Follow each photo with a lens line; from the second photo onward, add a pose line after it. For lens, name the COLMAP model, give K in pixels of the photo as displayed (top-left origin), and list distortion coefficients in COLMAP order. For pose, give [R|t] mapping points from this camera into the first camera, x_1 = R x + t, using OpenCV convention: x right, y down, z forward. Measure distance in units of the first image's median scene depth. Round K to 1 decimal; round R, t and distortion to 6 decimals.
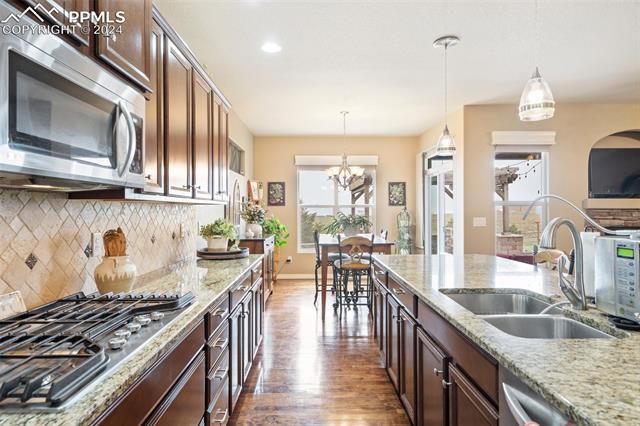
lens RADIAL K [[373.7, 0, 315.0], [0, 373.7, 208.3], [0, 0, 1]] dist [0.006601, 0.000856]
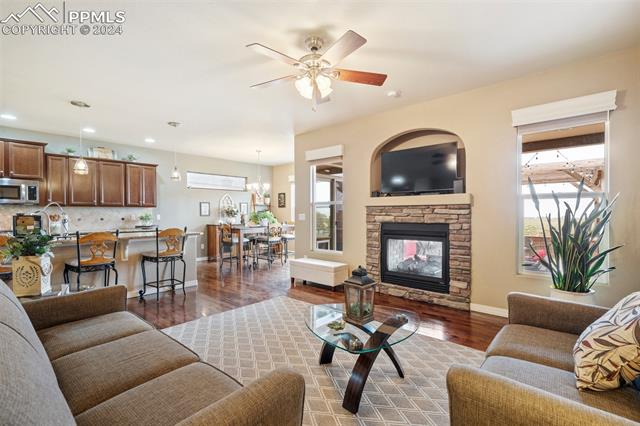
lens RADIAL K [[294.3, 0, 318.1], [0, 294.3, 215.9], [0, 0, 1]] dist [-0.009510, 0.004314]
pose [[0.741447, 0.004852, -0.670994, 1.224628], [0.006931, 0.999865, 0.014889, 0.016456], [0.670975, -0.015690, 0.741314, 0.213502]]
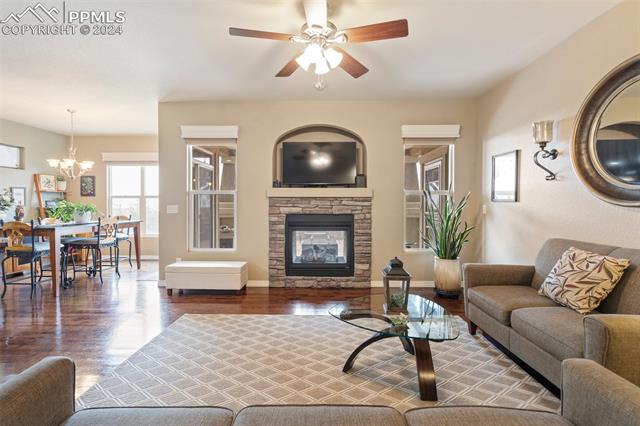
lens RADIAL K [[294.3, 0, 317.6], [0, 294.3, 209.0], [0, 0, 1]] dist [-0.009510, 0.004314]
pose [[0.999818, 0.002426, -0.018917, 0.878323], [-0.002035, 0.999785, 0.020642, 0.017396], [0.018963, -0.020600, 0.999608, 0.142541]]
